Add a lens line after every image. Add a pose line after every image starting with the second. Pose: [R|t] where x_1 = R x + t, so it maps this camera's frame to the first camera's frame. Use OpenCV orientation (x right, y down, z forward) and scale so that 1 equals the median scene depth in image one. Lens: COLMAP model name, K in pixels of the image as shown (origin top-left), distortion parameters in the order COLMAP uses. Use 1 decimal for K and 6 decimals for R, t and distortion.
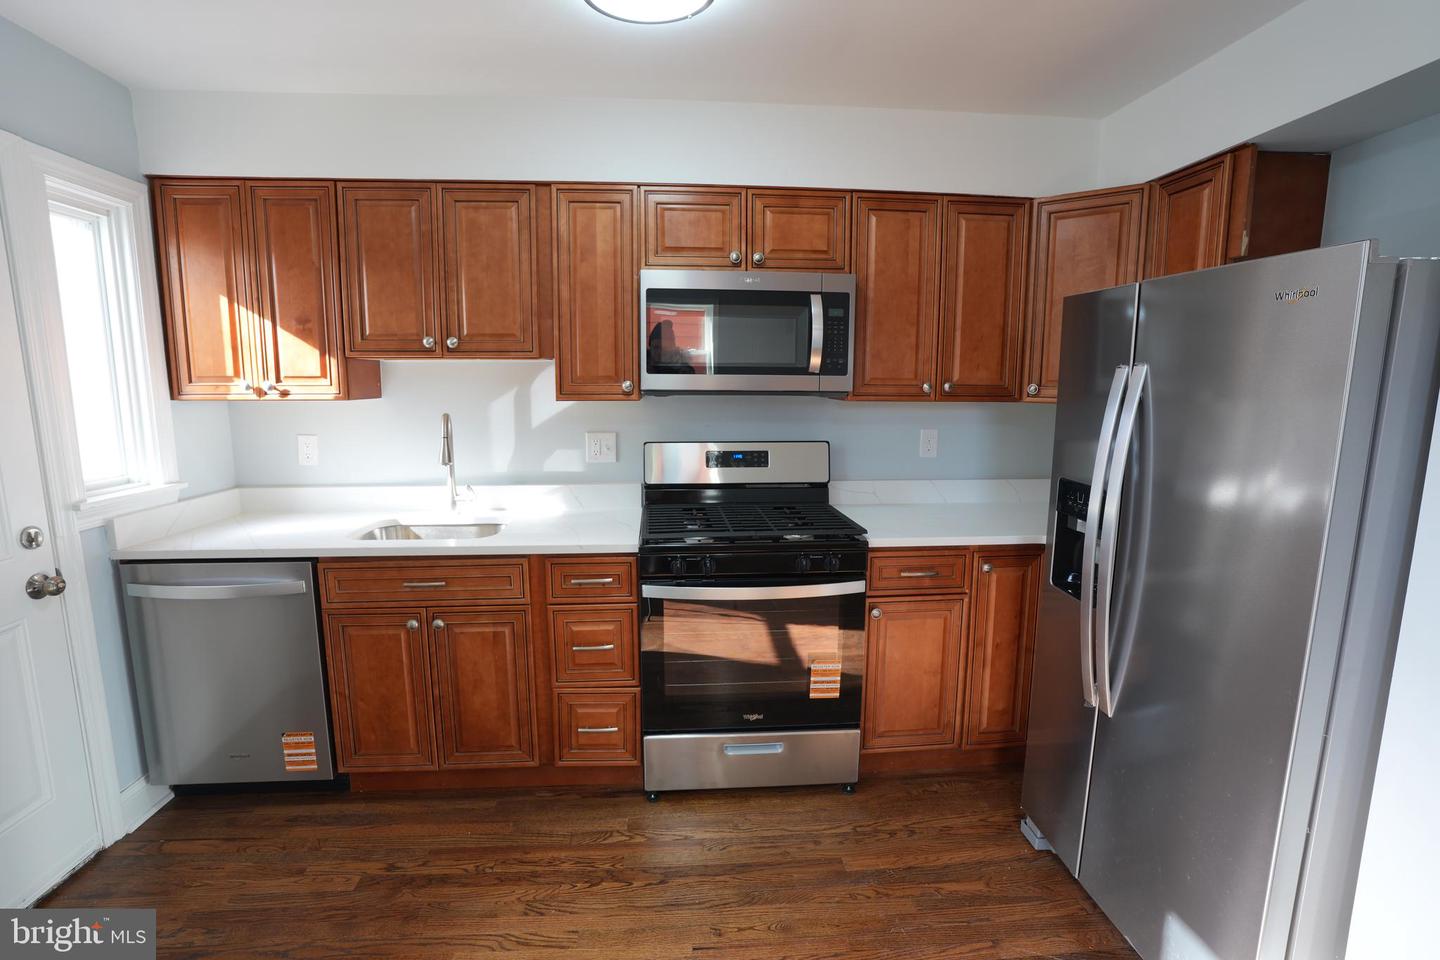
lens RADIAL K [[662.5, 0, 715.4], [0, 662.5, 475.0], [0, 0, 1]] dist [-0.061438, 0.015866]
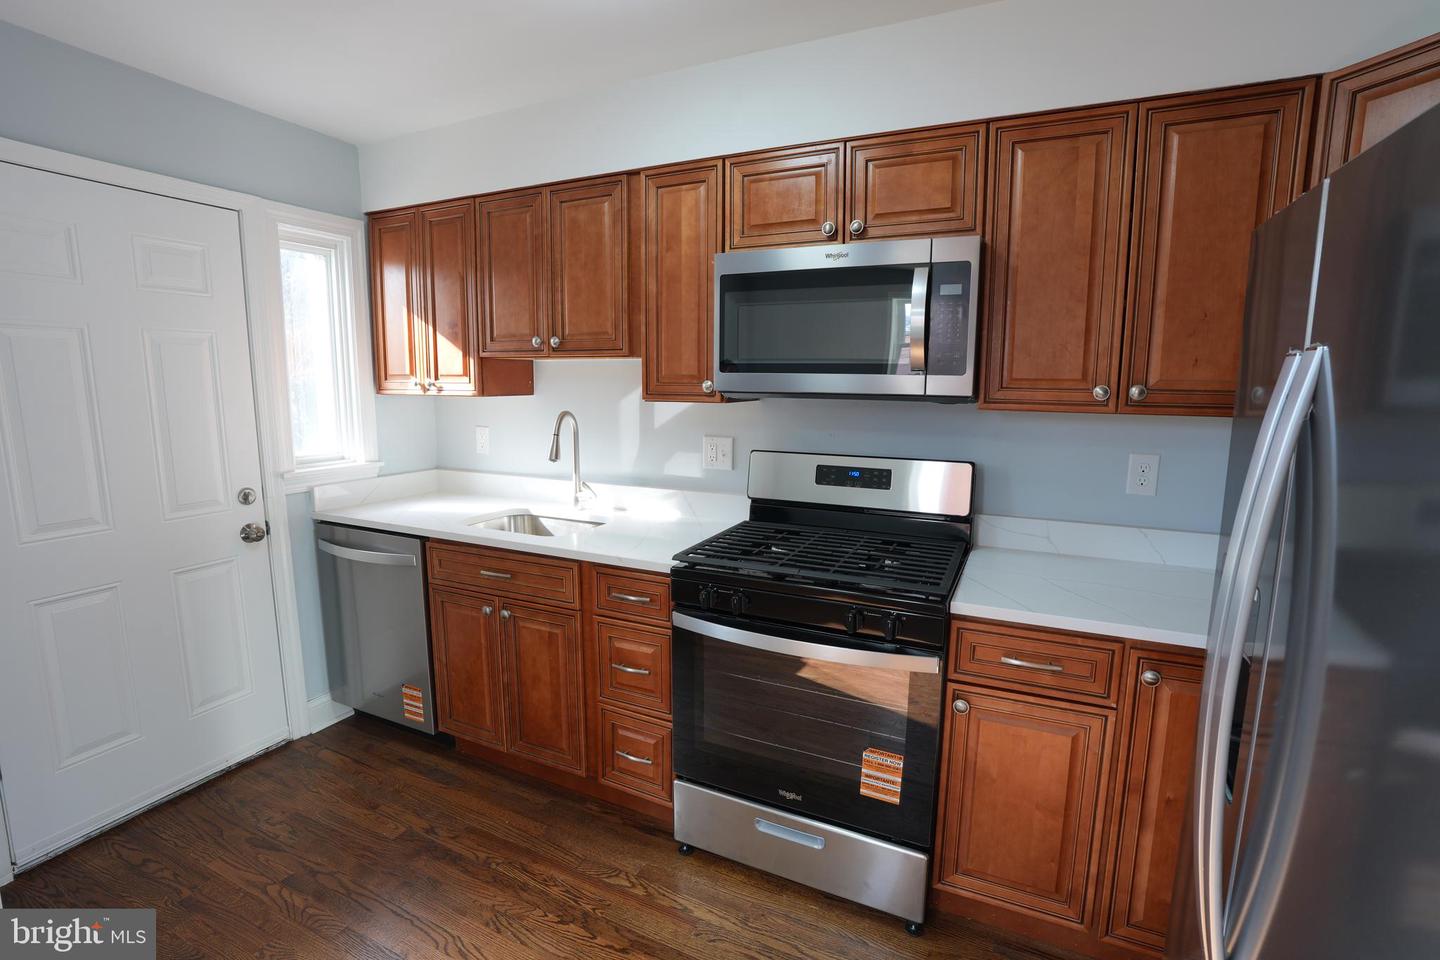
lens RADIAL K [[662.5, 0, 713.7], [0, 662.5, 475.2], [0, 0, 1]] dist [-0.061438, 0.015866]
pose [[0.864071, 0.073900, -0.497916, 0.345259], [-0.074720, 0.997036, 0.018310, -0.033448], [0.497794, 0.021383, 0.867032, 0.244274]]
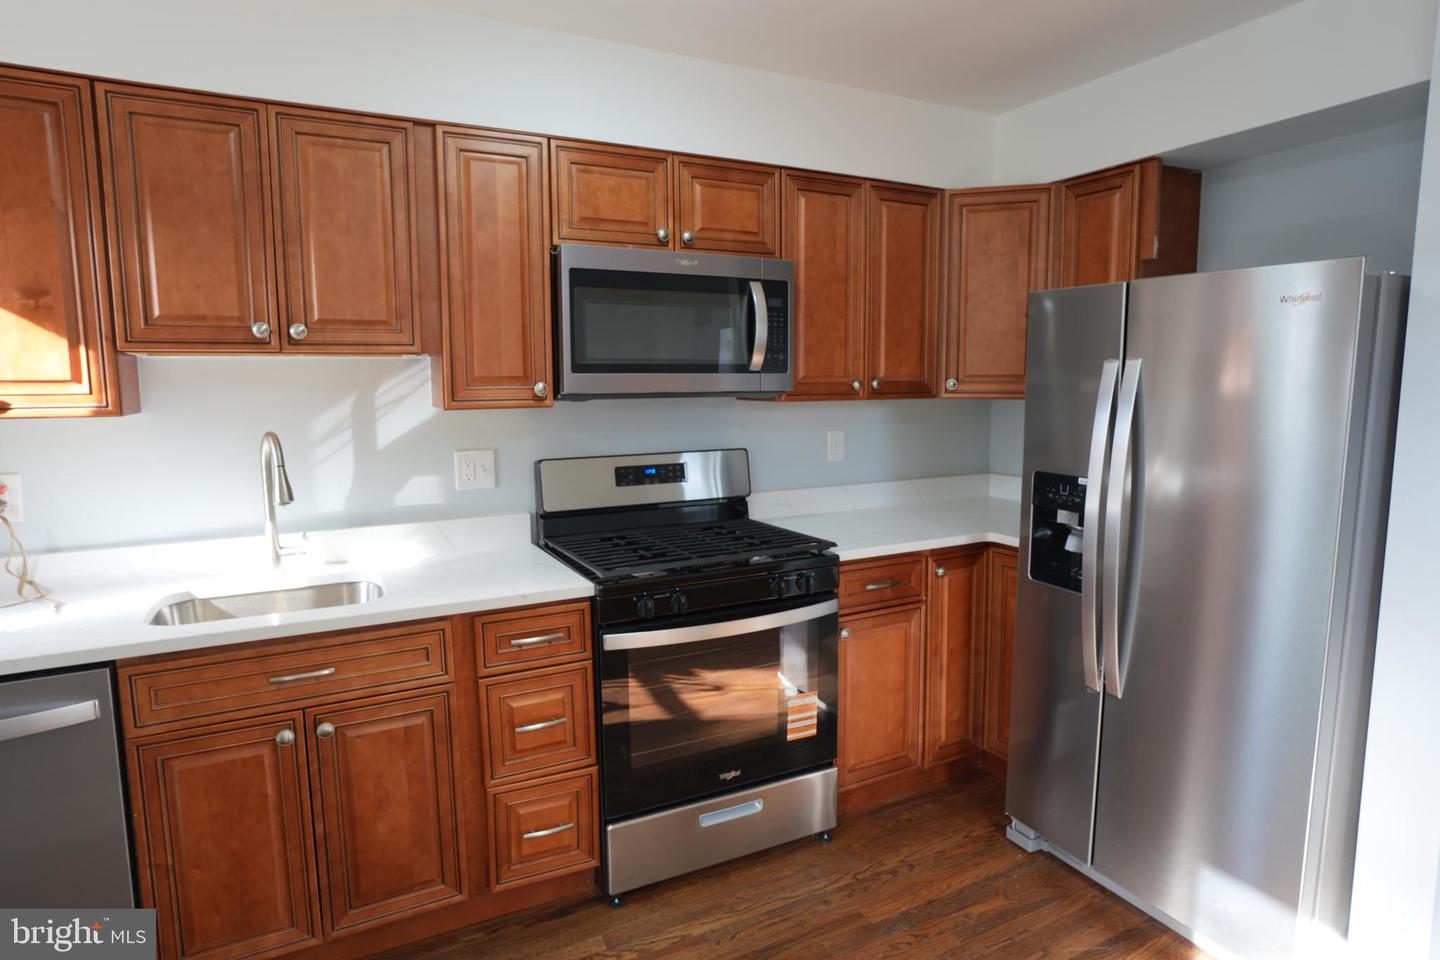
lens RADIAL K [[804.7, 0, 715.1], [0, 804.7, 473.8], [0, 0, 1]] dist [-0.049499, 0.026742]
pose [[0.922375, -0.055991, 0.382215, -0.329957], [0.066391, 0.997695, -0.014064, -0.006299], [-0.380547, 0.038348, 0.923966, 0.039238]]
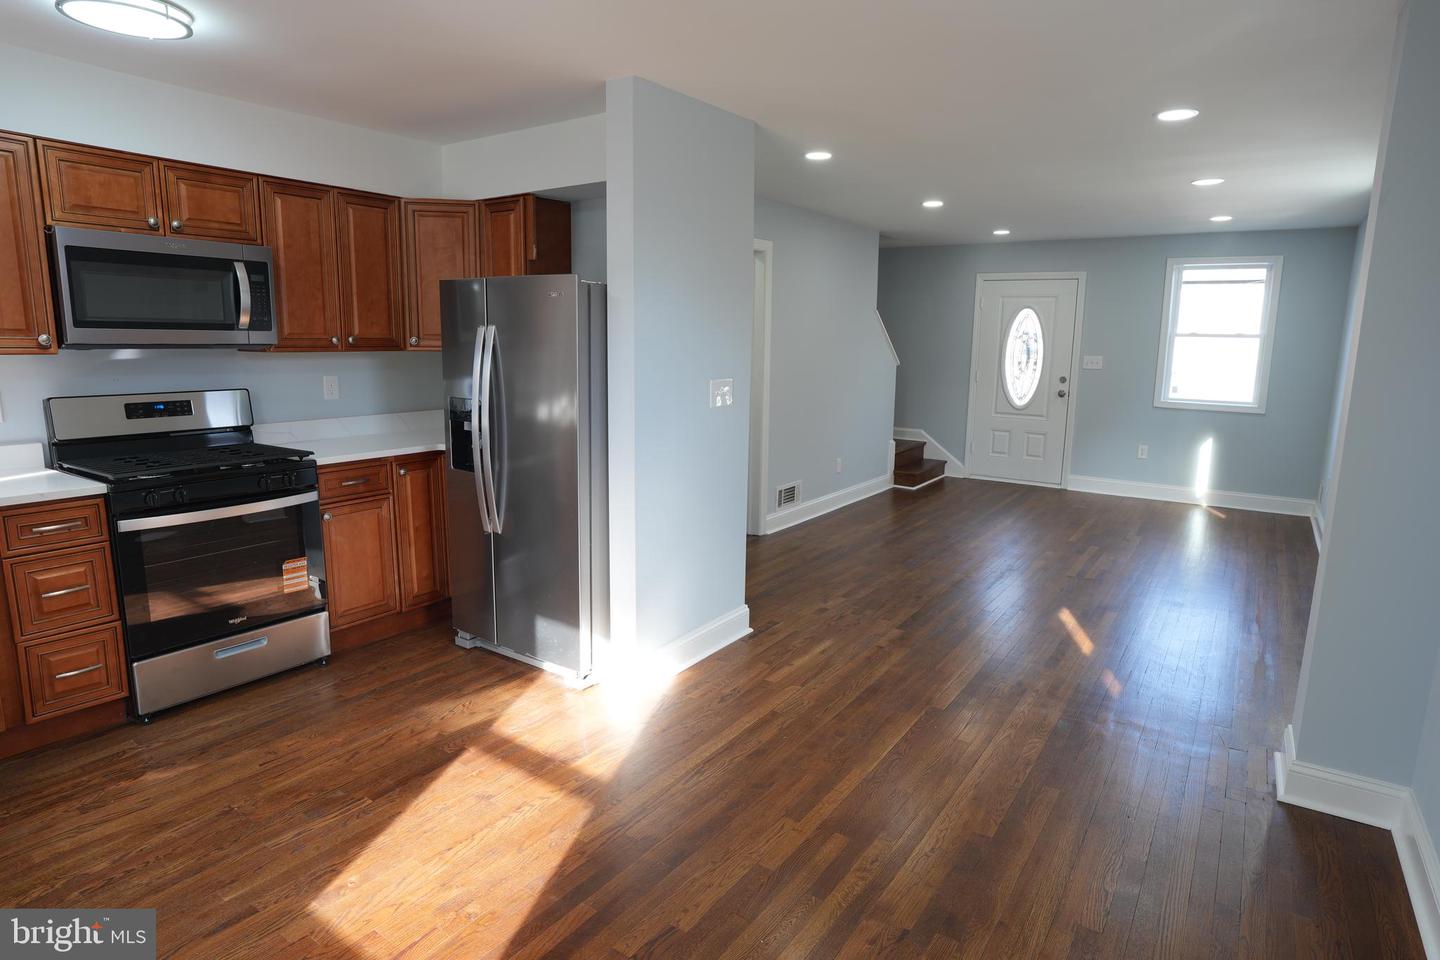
lens RADIAL K [[804.7, 0, 718.8], [0, 804.7, 474.0], [0, 0, 1]] dist [-0.049499, 0.026742]
pose [[0.632100, -0.124411, 0.764834, -0.448649], [0.100399, 0.991856, 0.078365, 0.081708], [-0.768355, 0.027254, 0.639443, -0.577976]]
